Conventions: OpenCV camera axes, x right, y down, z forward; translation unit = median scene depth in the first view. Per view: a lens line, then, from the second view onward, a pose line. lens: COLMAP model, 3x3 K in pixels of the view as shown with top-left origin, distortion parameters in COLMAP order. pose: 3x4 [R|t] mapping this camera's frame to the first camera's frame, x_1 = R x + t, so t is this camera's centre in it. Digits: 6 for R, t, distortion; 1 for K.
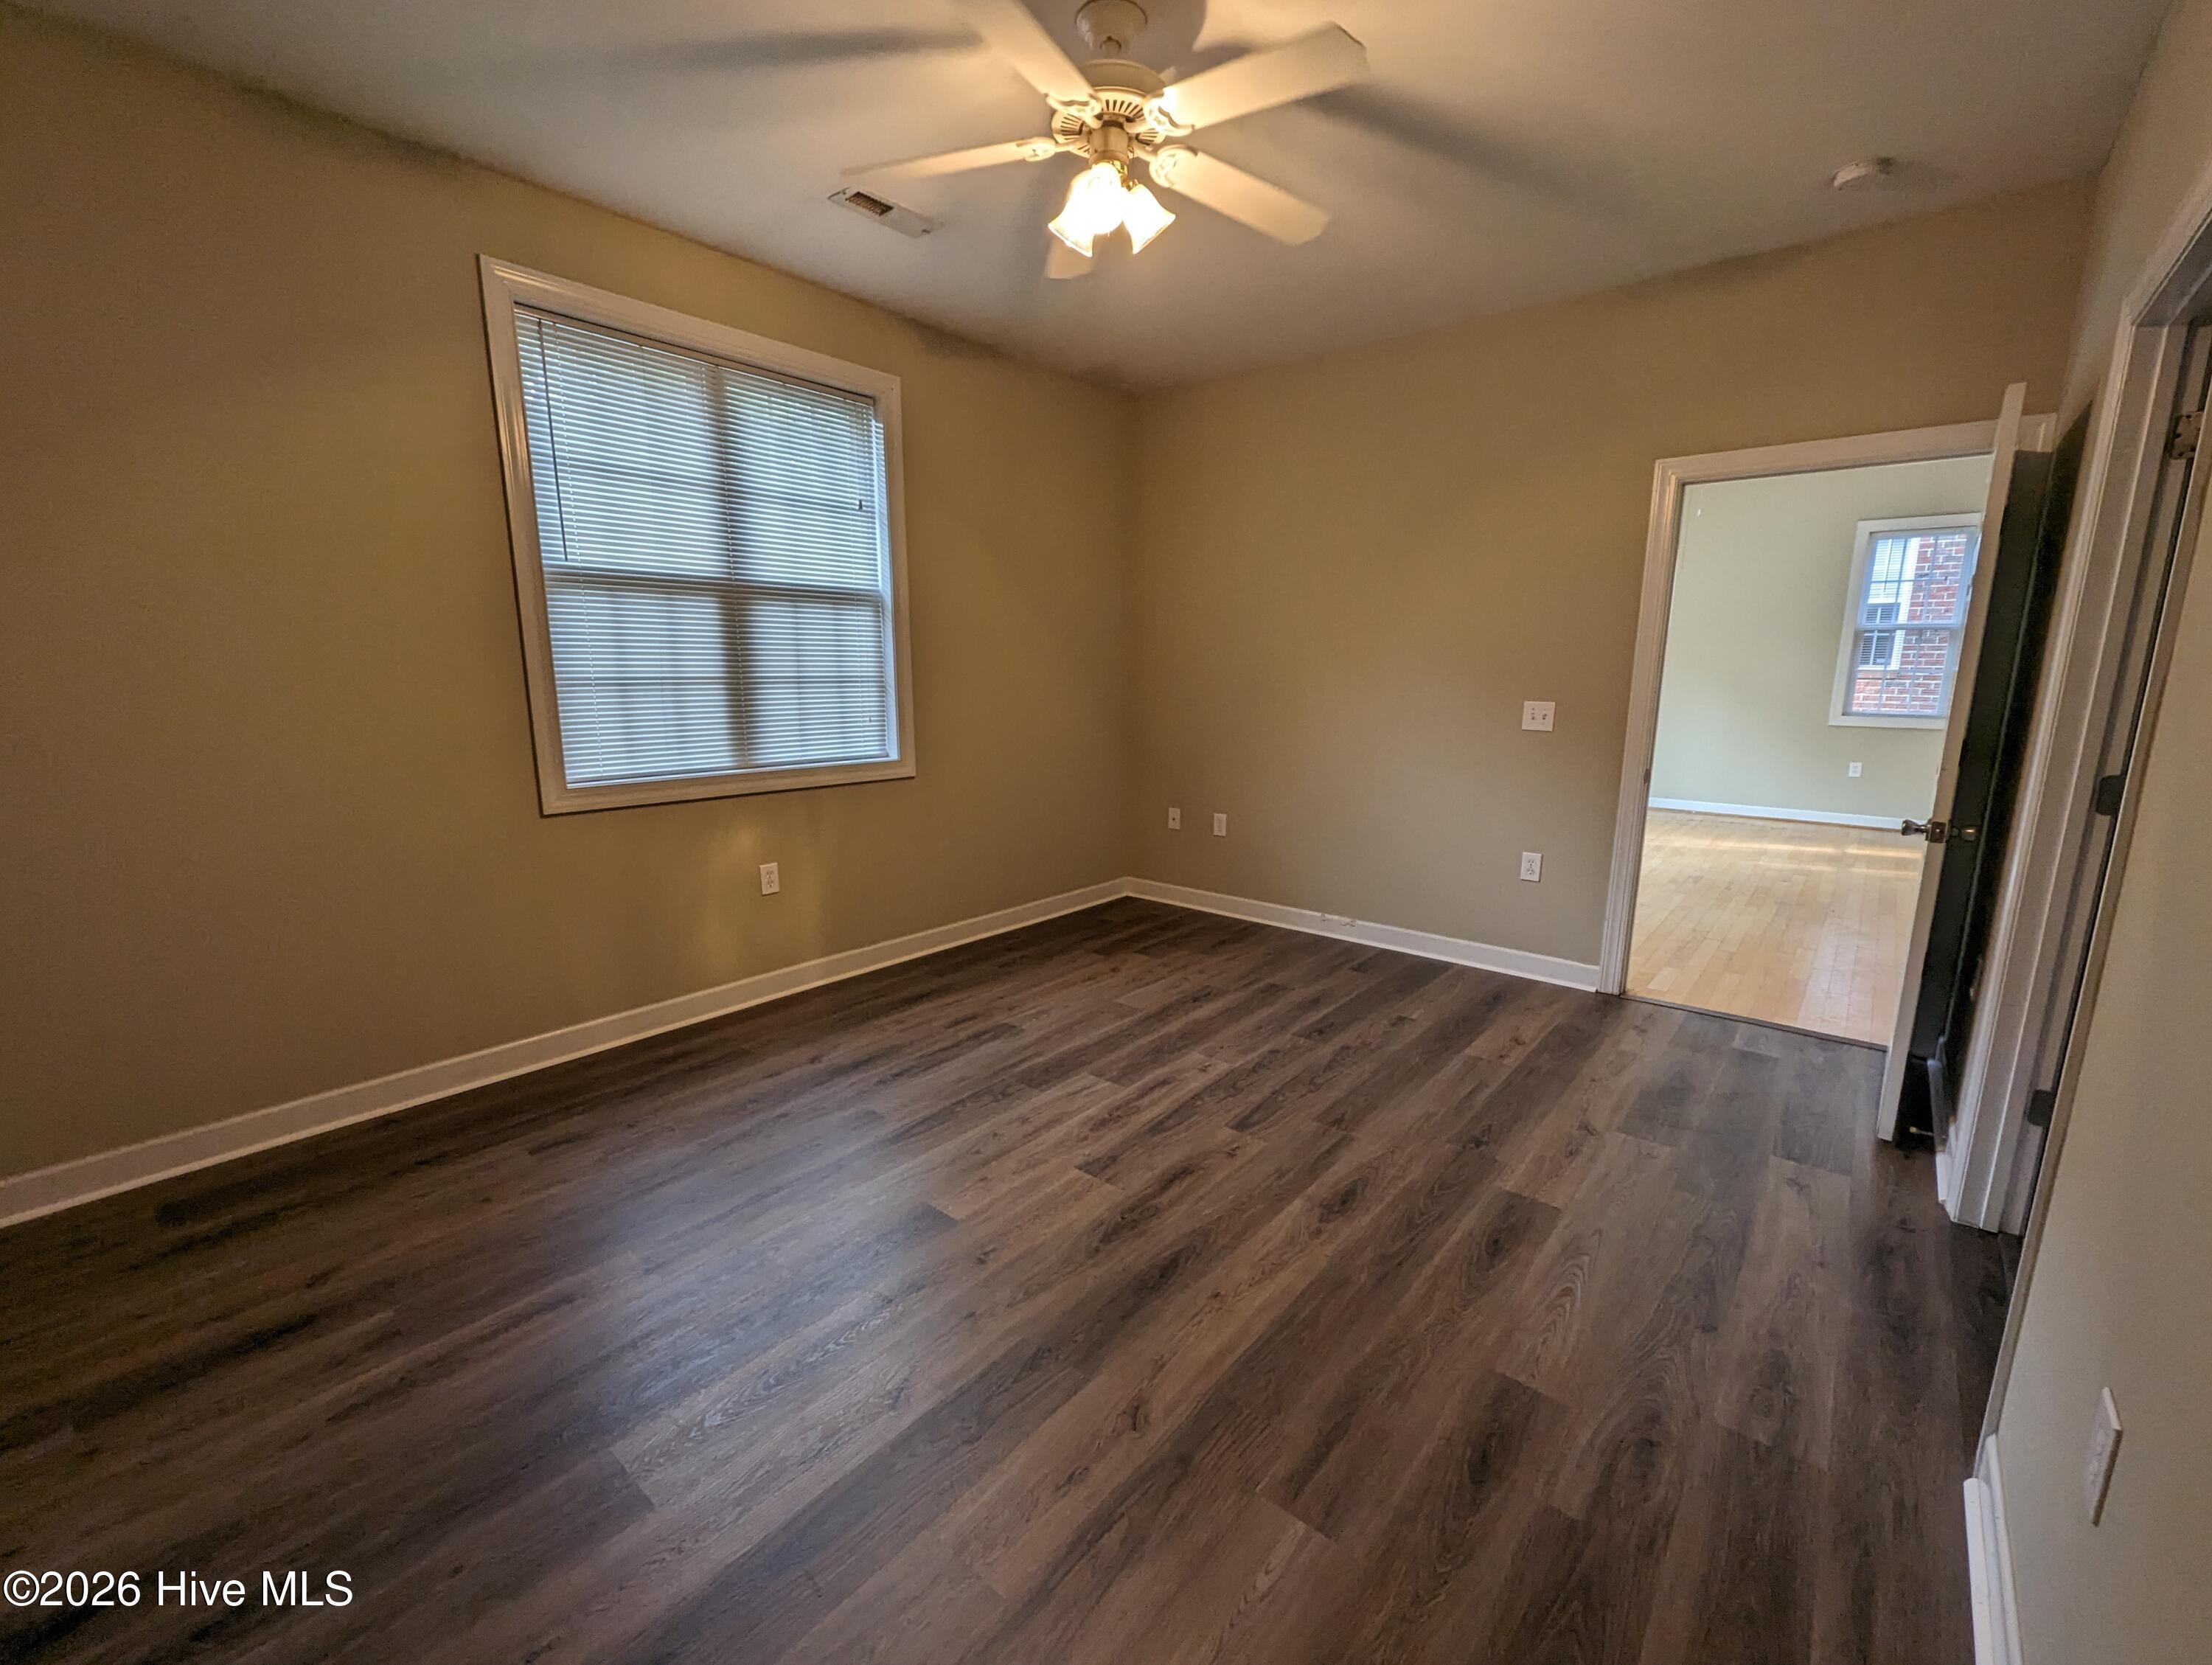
lens RADIAL K [[923.9, 0, 1106.2], [0, 923.9, 849.7], [0, 0, 1]] dist [-0.002876, -0.000585]
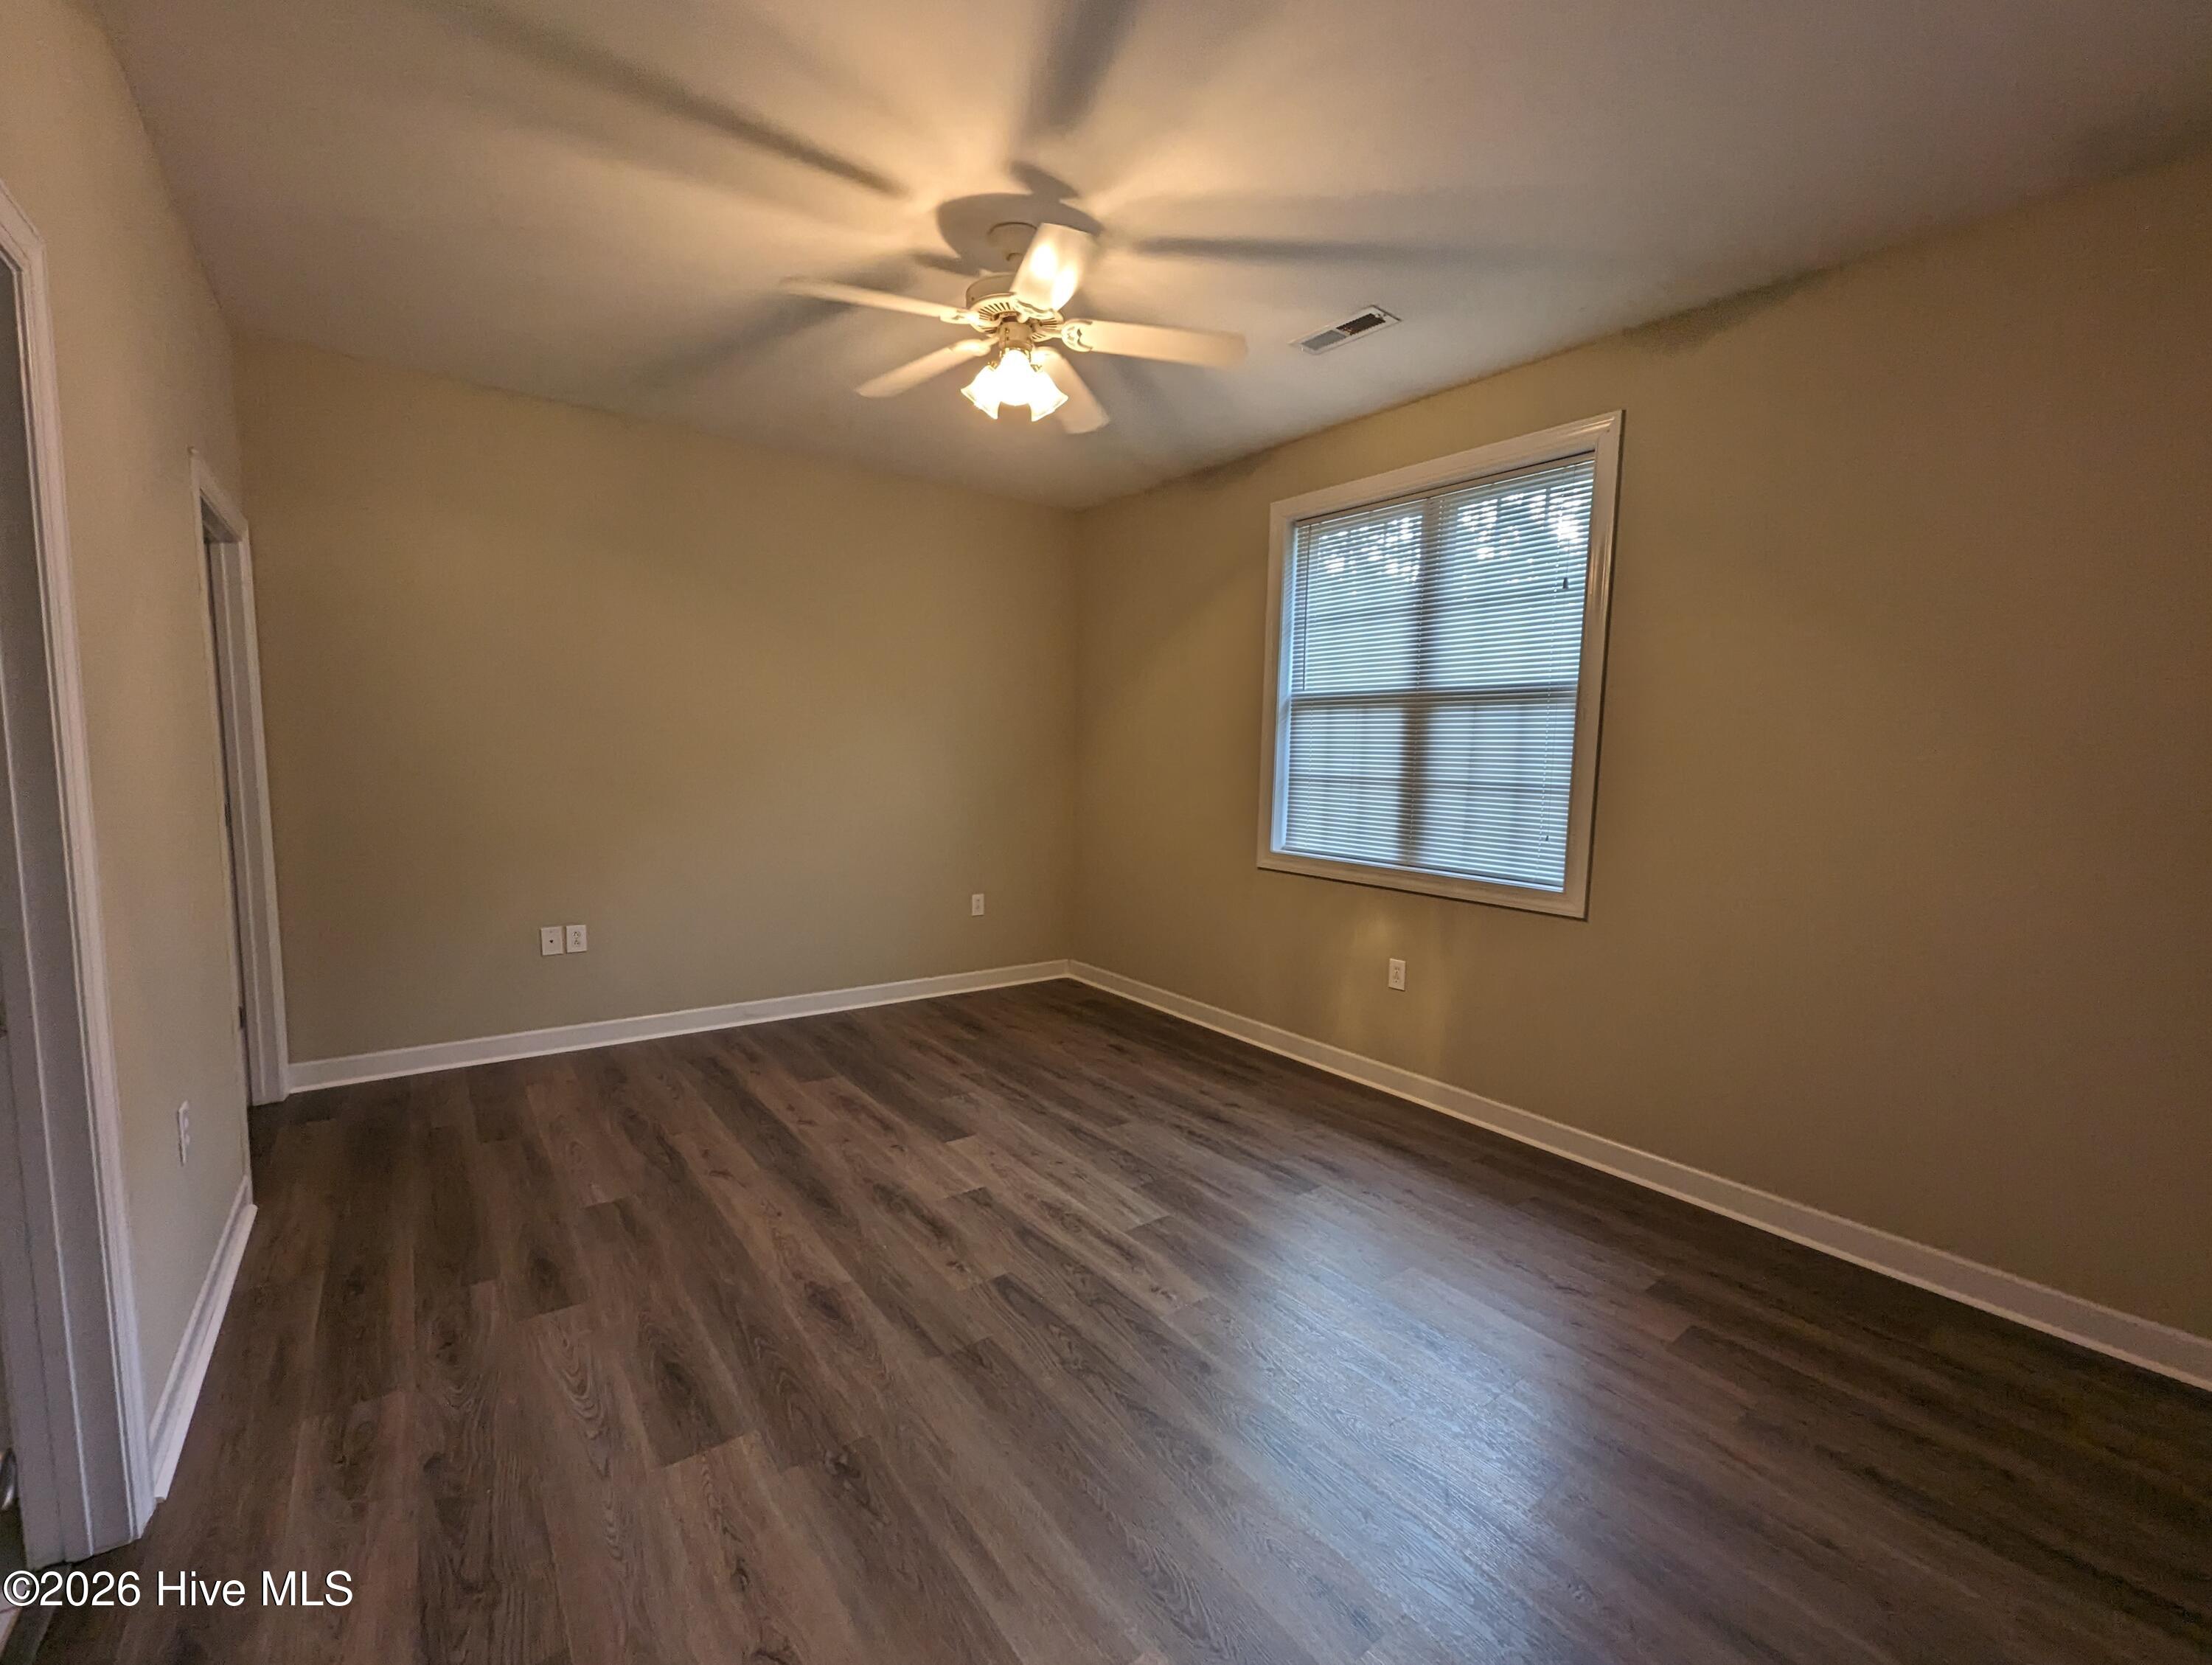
lens RADIAL K [[921.3, 0, 1093.6], [0, 921.3, 844.4], [0, 0, 1]] dist [0.003735, 0.000417]
pose [[-0.230815, 0.086658, -0.969131, 0.868601], [-0.212510, 0.967490, 0.137125, -0.221800], [0.949507, 0.237601, -0.204896, 1.079262]]
